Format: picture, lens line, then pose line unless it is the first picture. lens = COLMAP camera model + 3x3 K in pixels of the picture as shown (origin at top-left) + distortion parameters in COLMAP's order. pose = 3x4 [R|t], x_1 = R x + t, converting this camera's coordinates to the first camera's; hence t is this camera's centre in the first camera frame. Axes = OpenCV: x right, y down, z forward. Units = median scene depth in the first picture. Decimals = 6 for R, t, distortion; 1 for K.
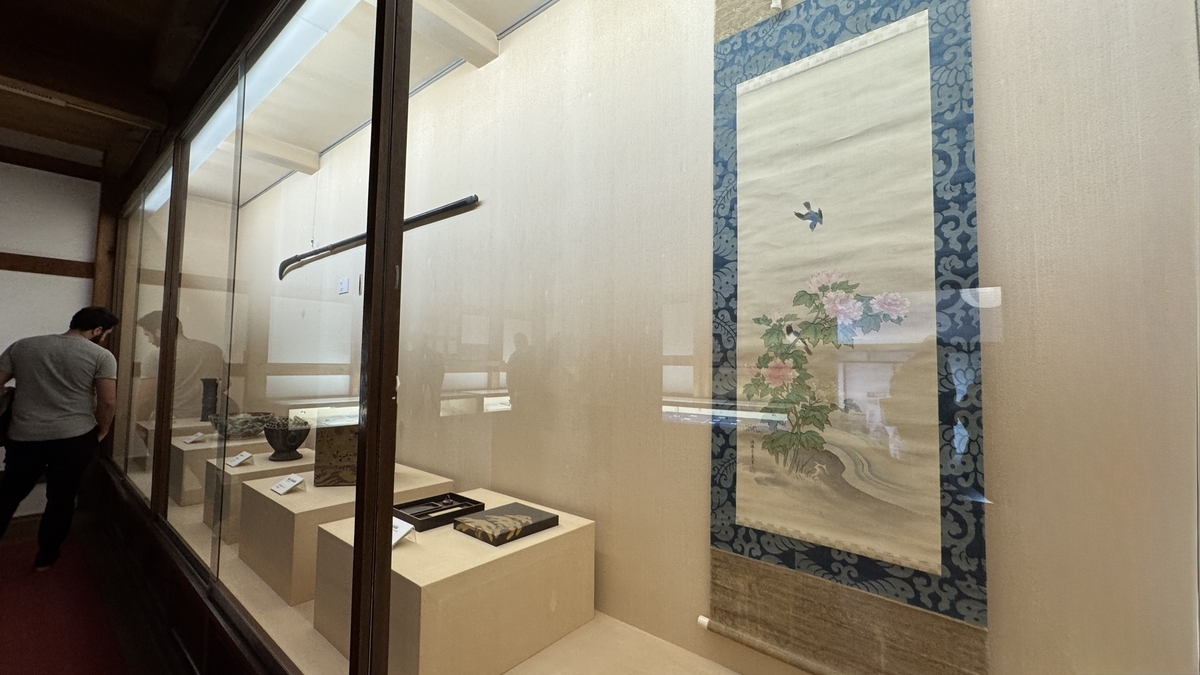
lens RADIAL K [[478.3, 0, 597.6], [0, 478.3, 332.0], [0, 0, 1]] dist [-0.001195, 0.001367]
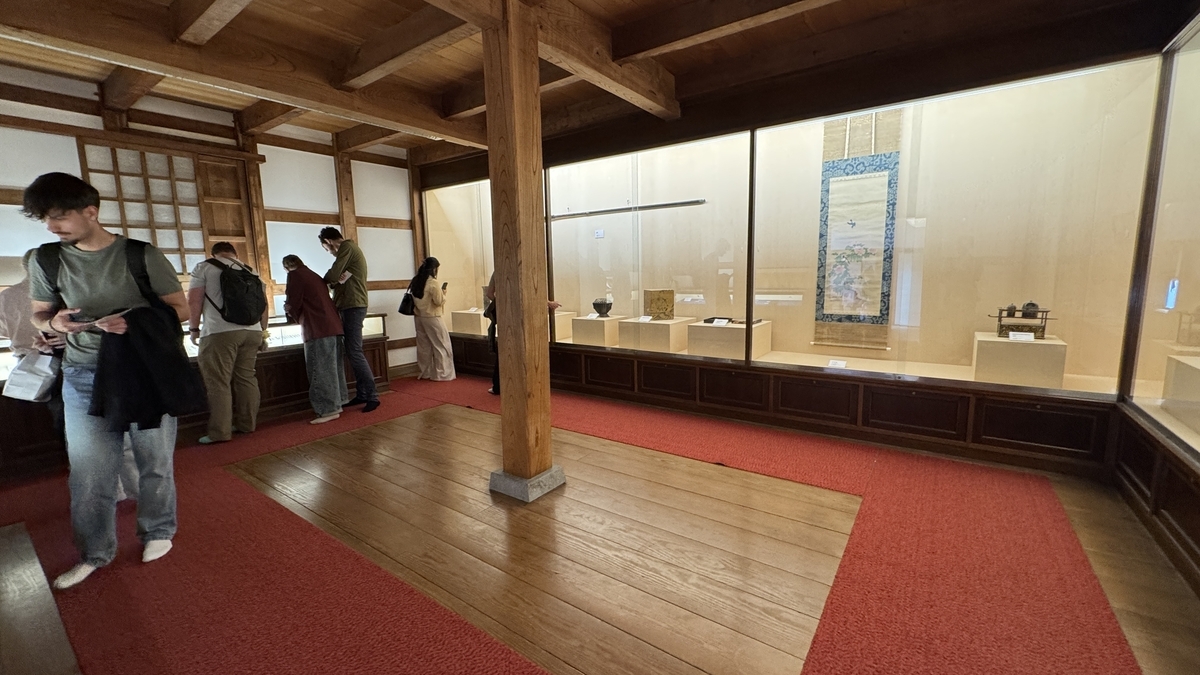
lens RADIAL K [[478.3, 0, 599.0], [0, 478.3, 332.4], [0, 0, 1]] dist [-0.001195, 0.001367]
pose [[0.996663, -0.041913, 0.070039, -1.613103], [0.028064, 0.981739, 0.188150, -0.167059], [-0.076646, -0.185556, 0.979640, -2.339478]]
